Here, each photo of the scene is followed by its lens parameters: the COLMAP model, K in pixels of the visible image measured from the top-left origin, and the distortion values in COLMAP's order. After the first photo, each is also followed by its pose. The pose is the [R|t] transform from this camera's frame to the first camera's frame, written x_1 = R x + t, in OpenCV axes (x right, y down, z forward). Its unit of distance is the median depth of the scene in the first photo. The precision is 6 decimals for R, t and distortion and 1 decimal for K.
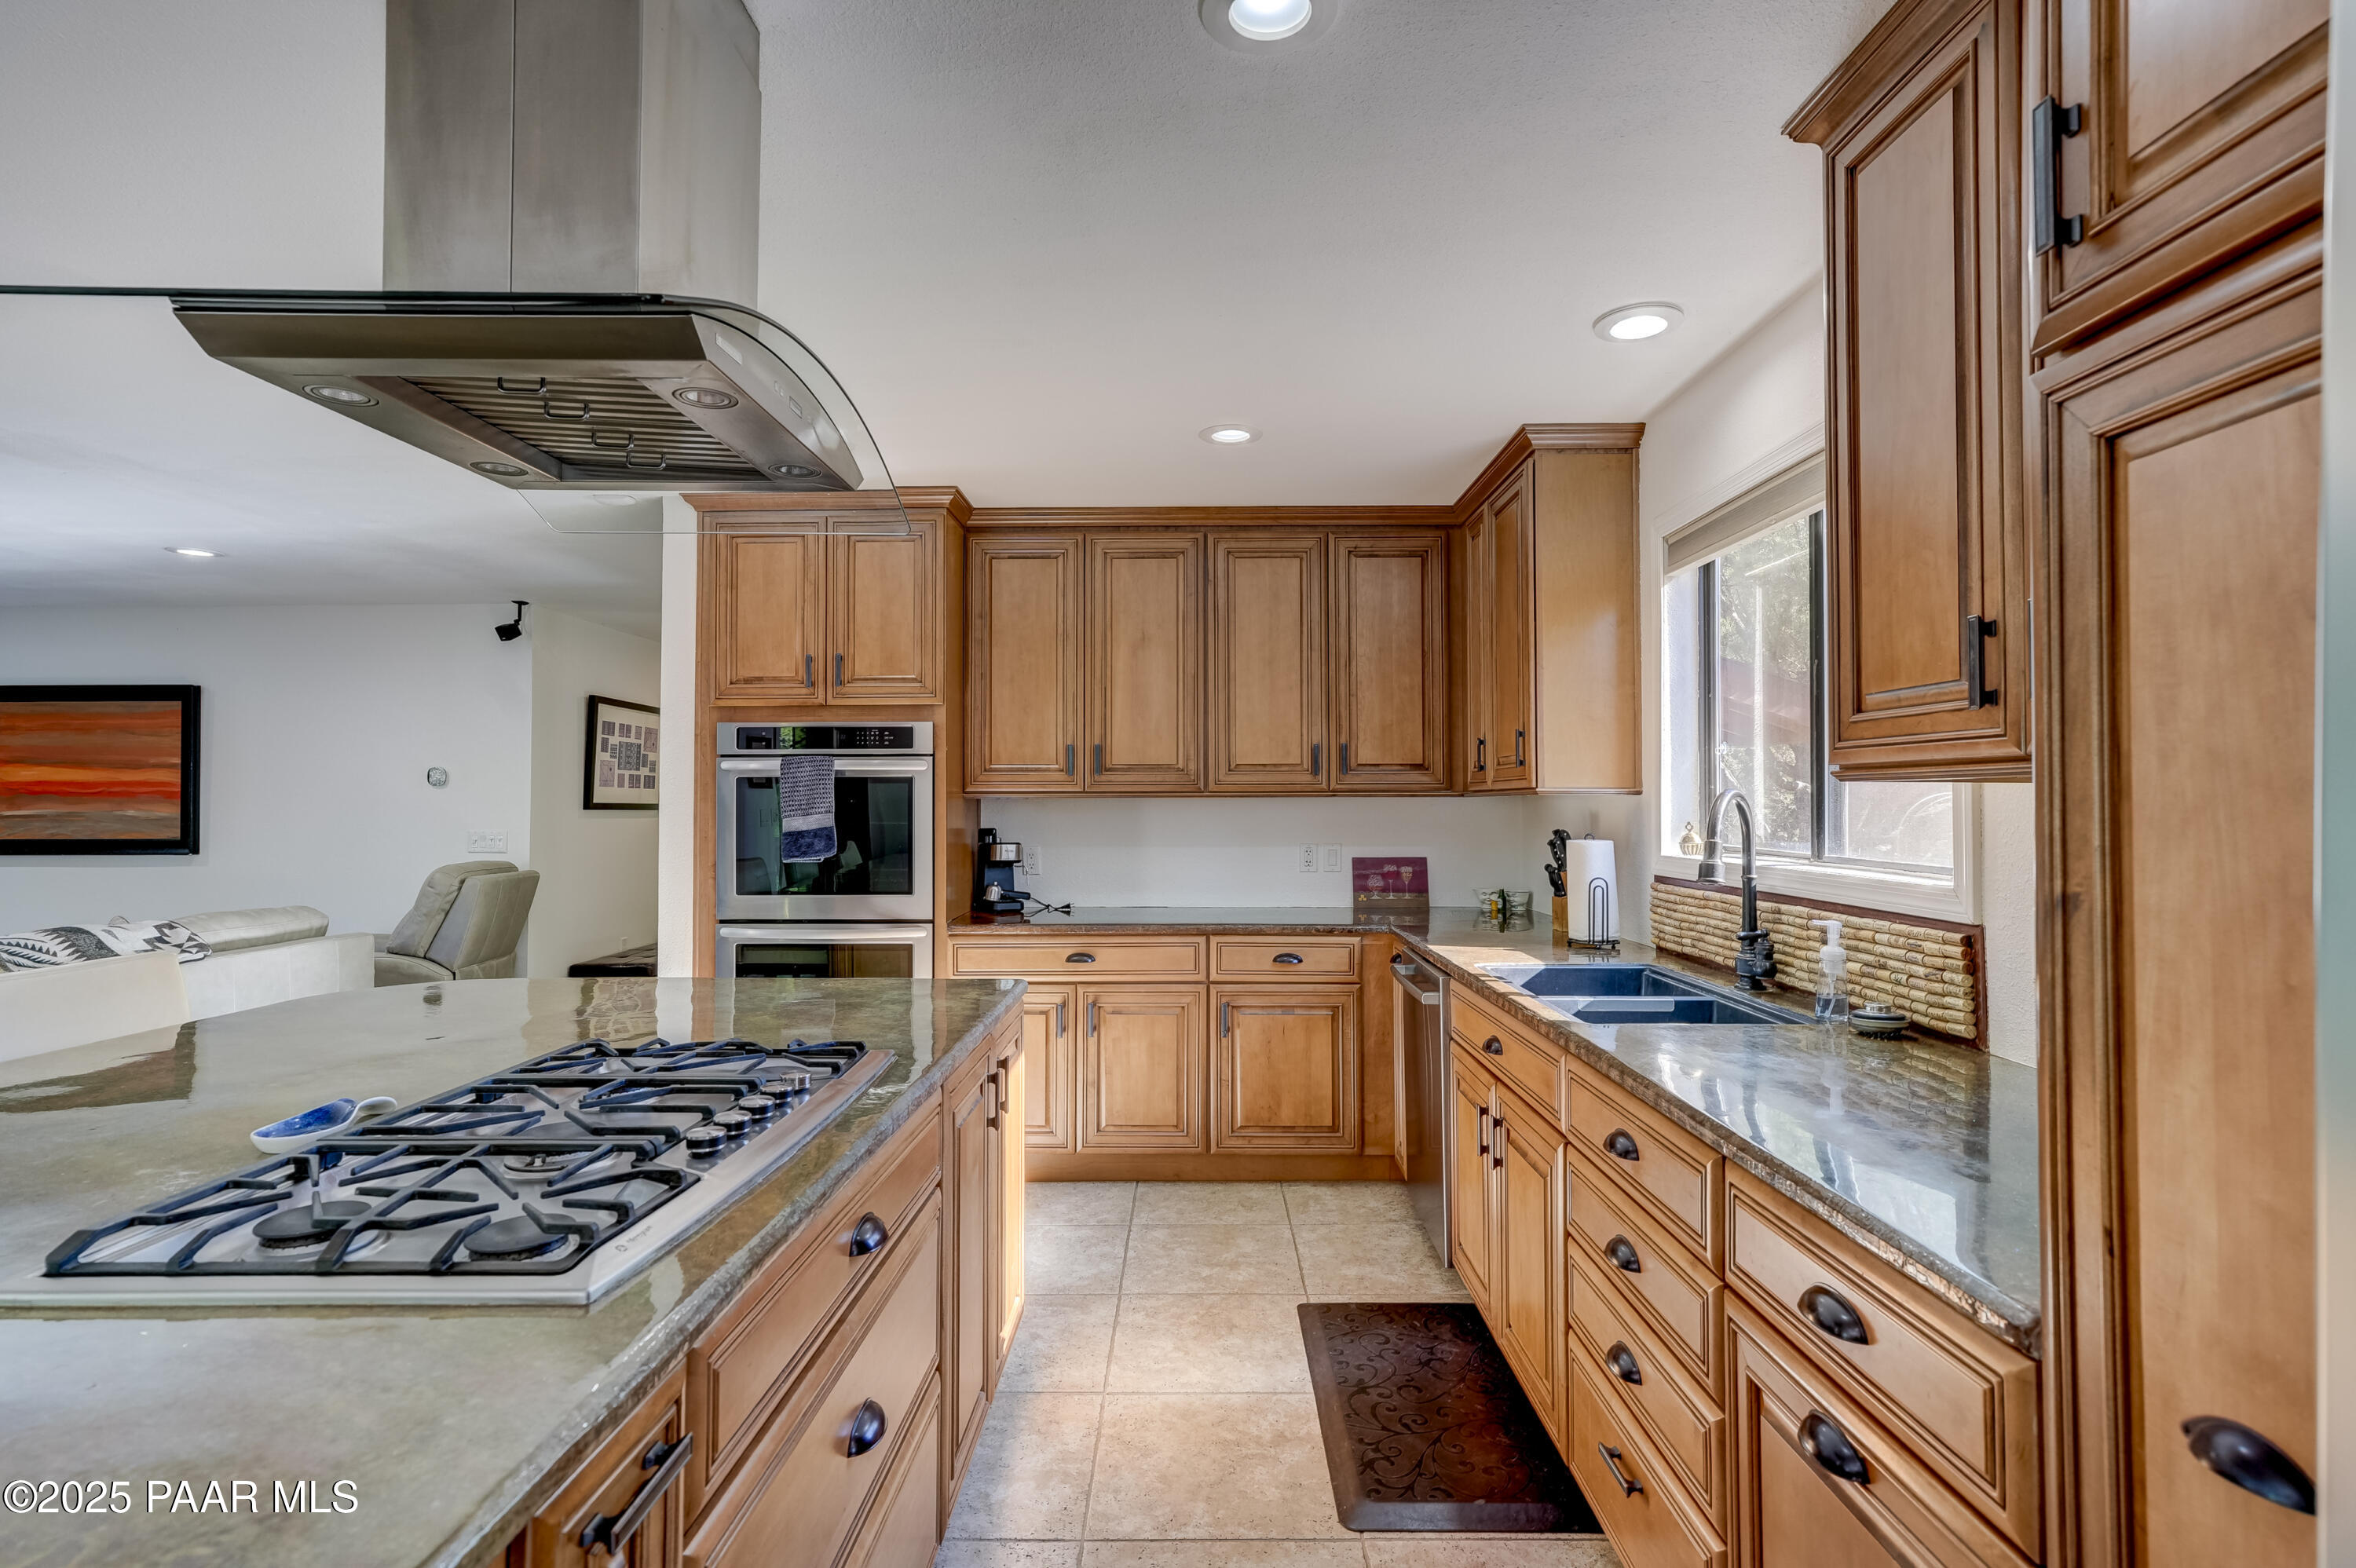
lens RADIAL K [[1115.1, 0, 1171.5], [0, 1115.1, 776.9], [0, 0, 1]] dist [-0.012436, 0.011556]
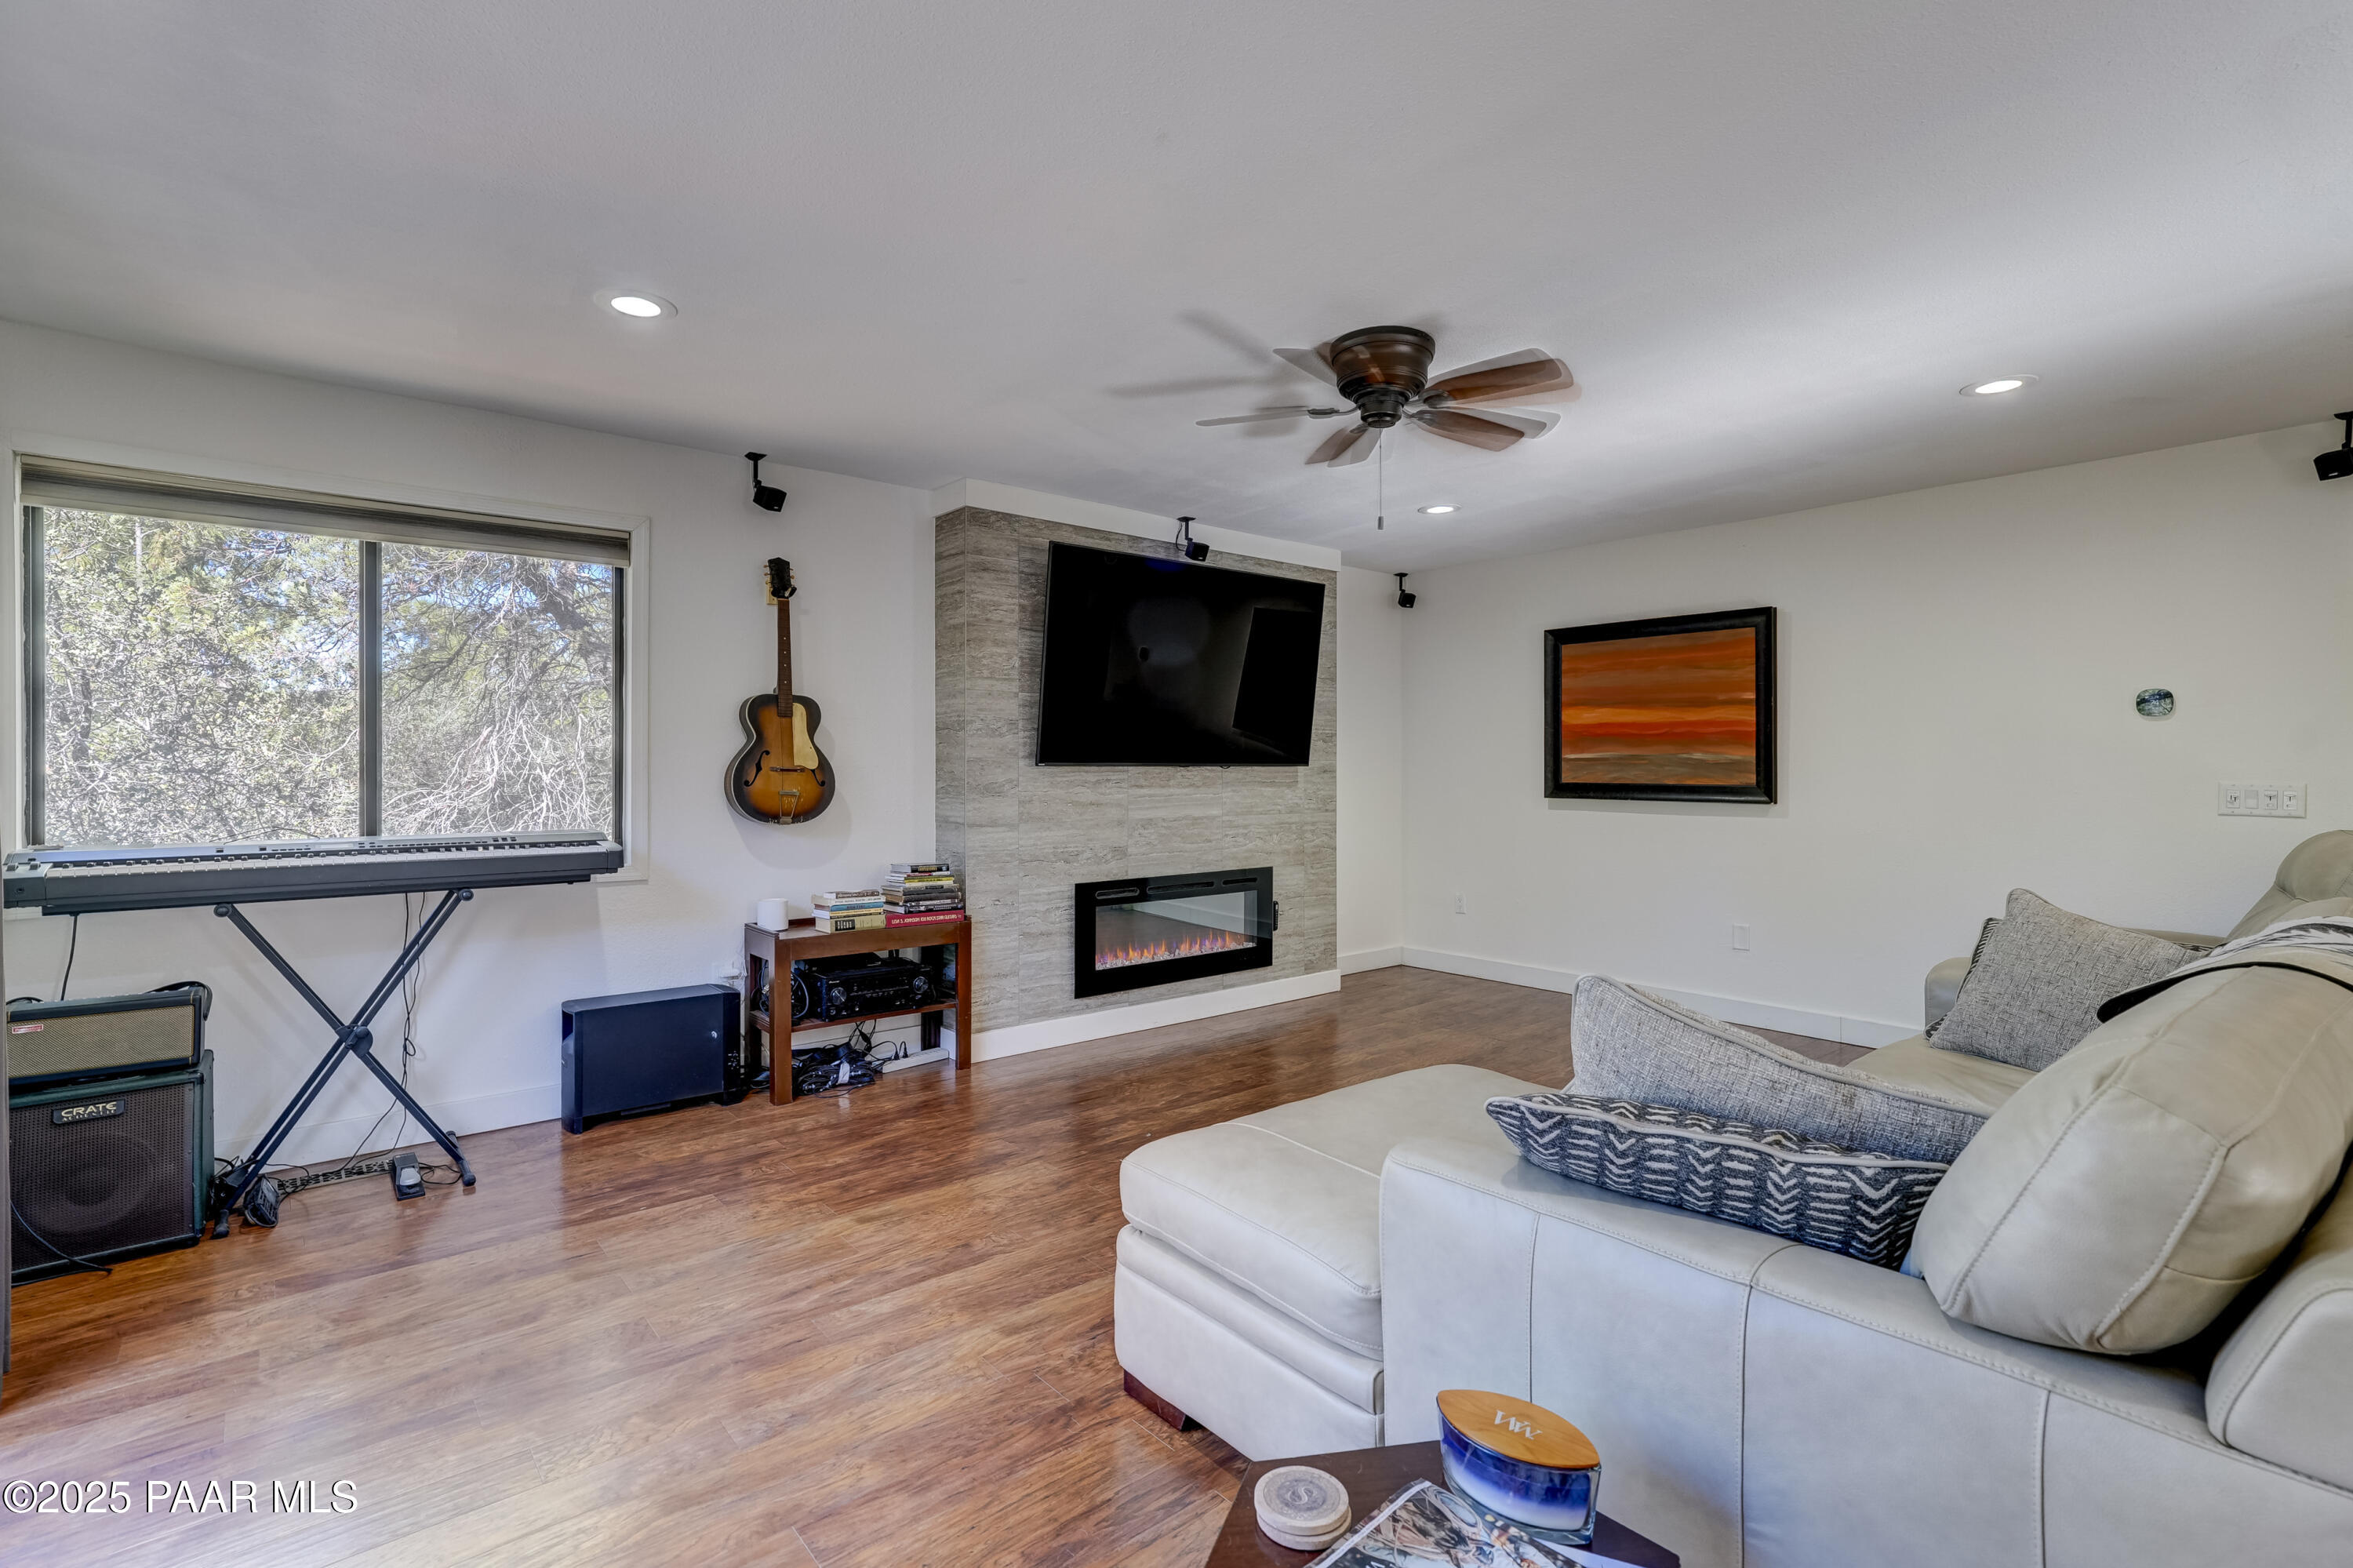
lens RADIAL K [[1064.8, 0, 1176.4], [0, 1064.8, 763.7], [0, 0, 1]] dist [-0.001311, 0.000216]
pose [[0.659212, 0.003015, -0.751951, -0.873480], [0.011967, 0.999823, 0.014500, 0.032478], [0.751862, -0.018557, 0.659059, 0.175057]]
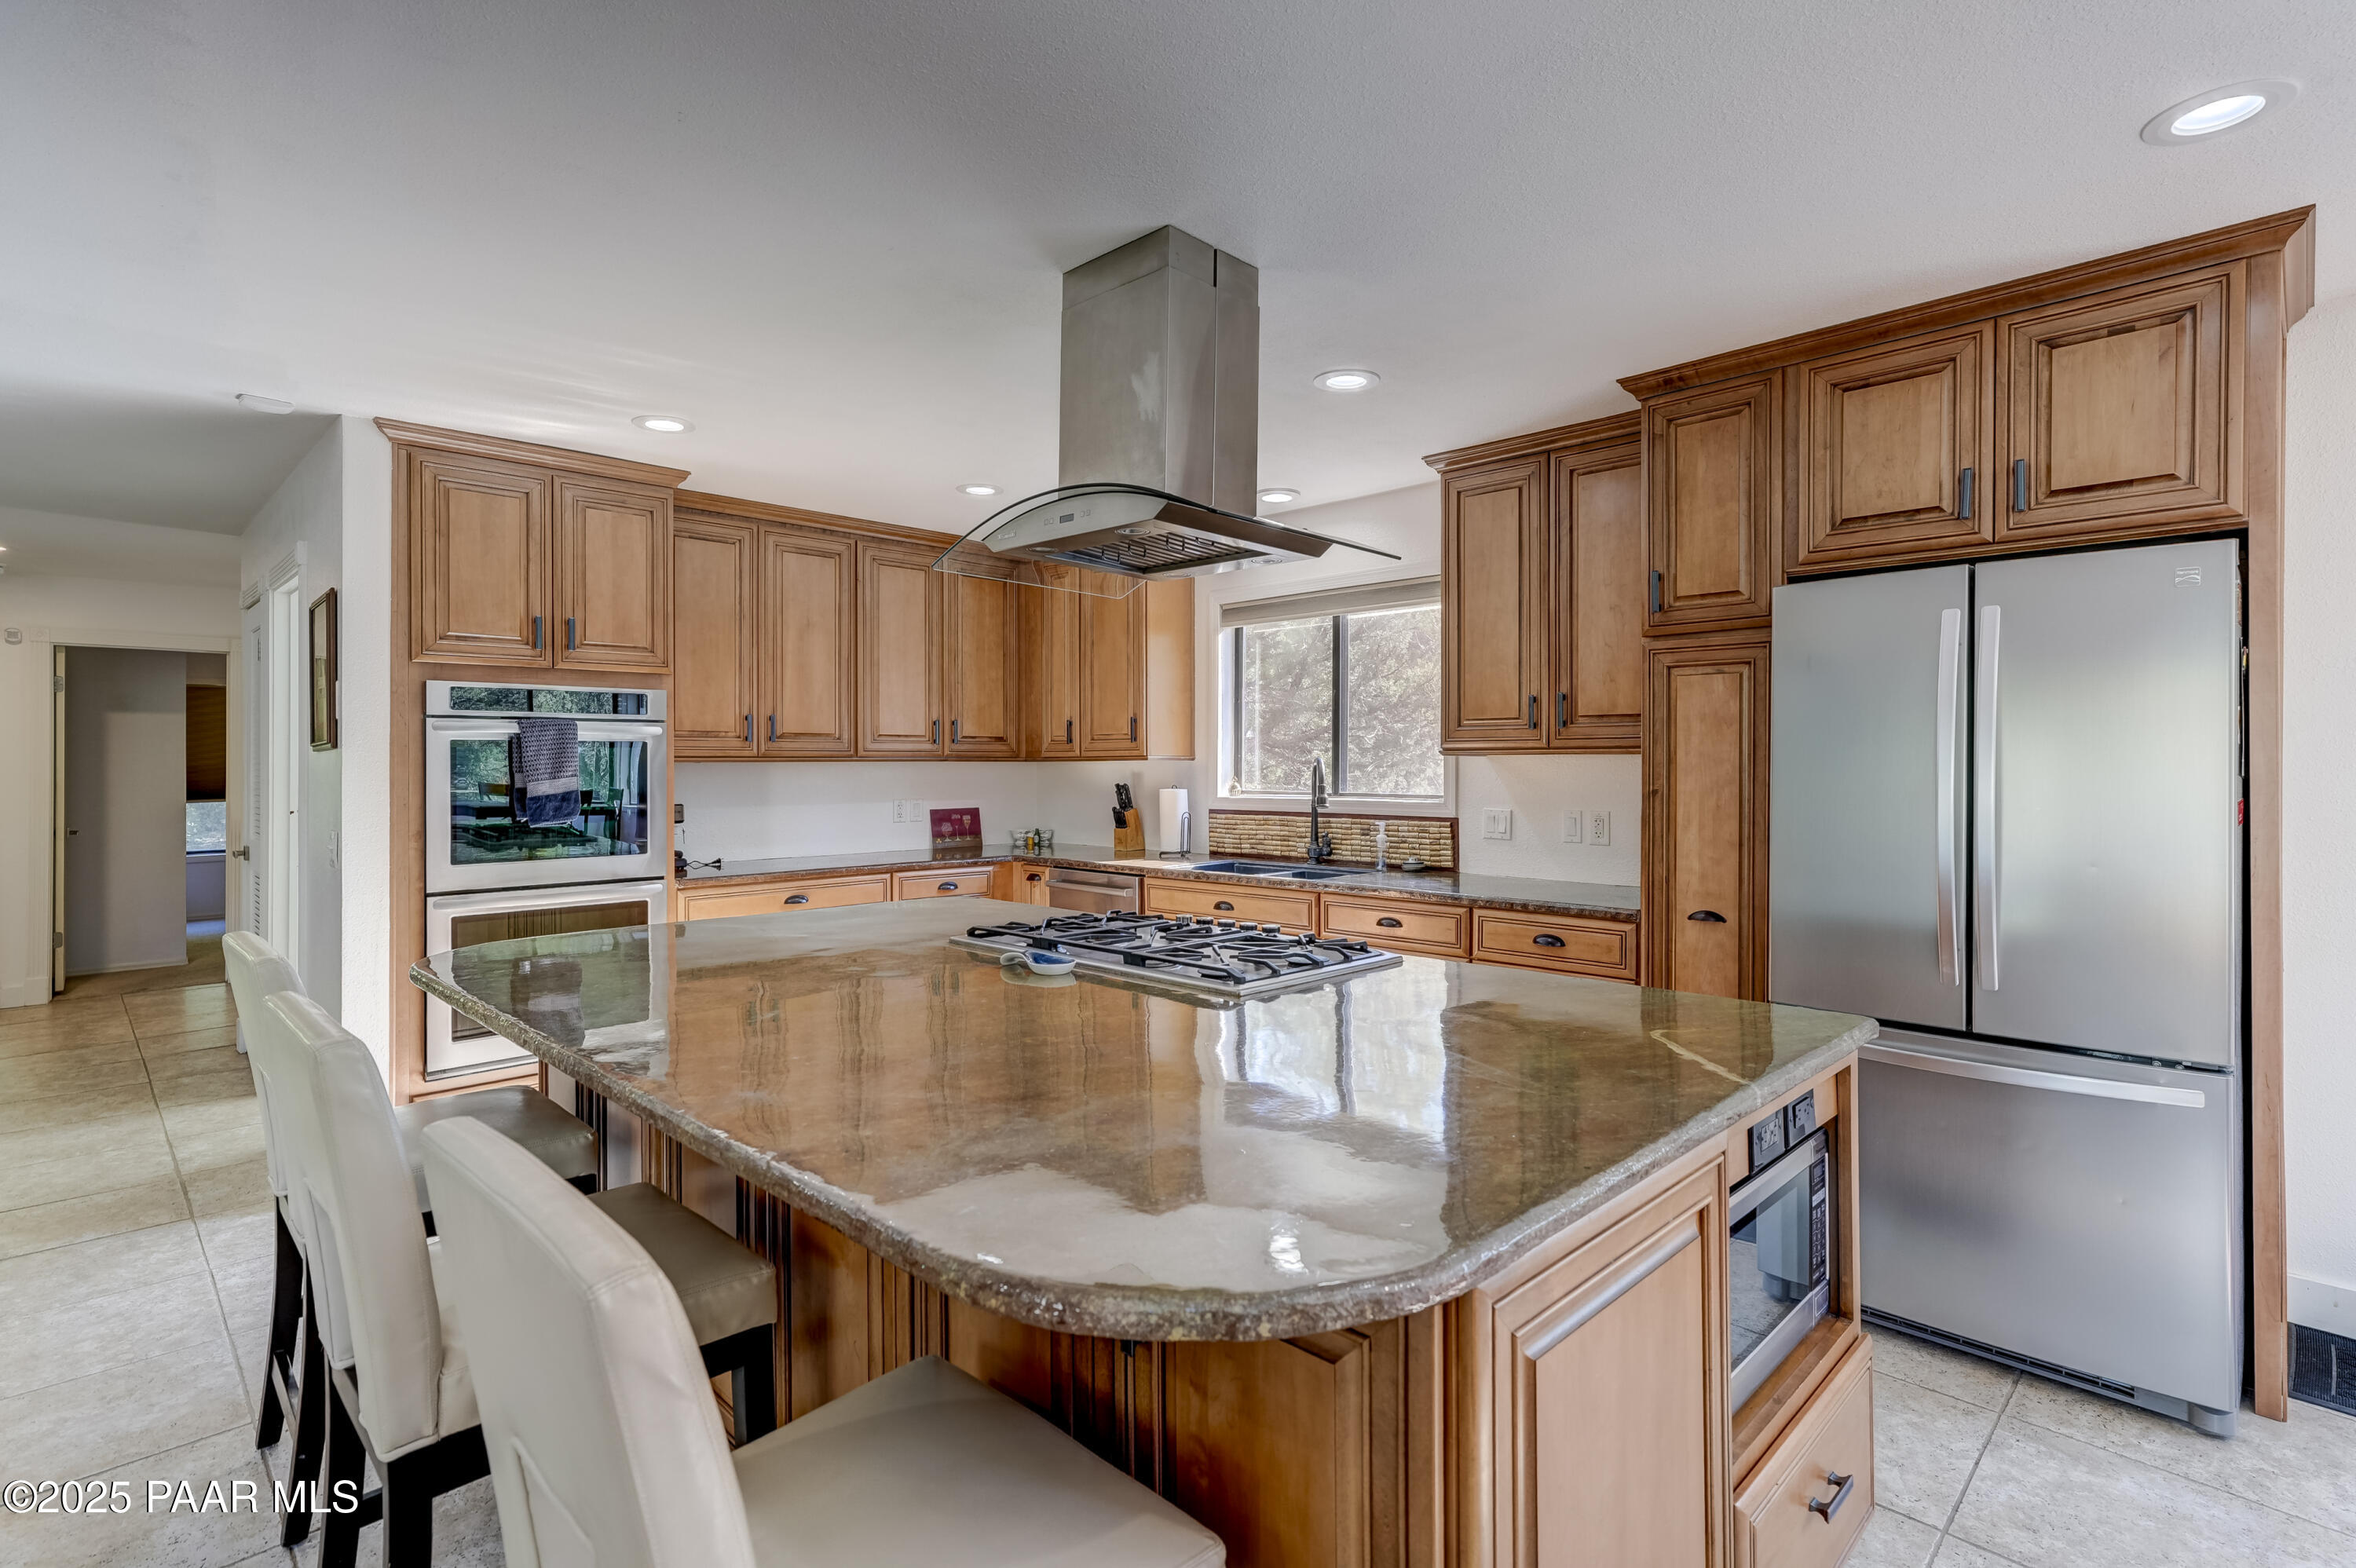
lens RADIAL K [[1115.1, 0, 1171.5], [0, 1115.1, 776.9], [0, 0, 1]] dist [-0.012436, 0.011556]
pose [[0.693403, -0.008449, 0.720500, -0.643917], [-0.014901, 0.999549, 0.026062, -0.001915], [-0.720395, -0.028807, 0.692965, -0.084806]]
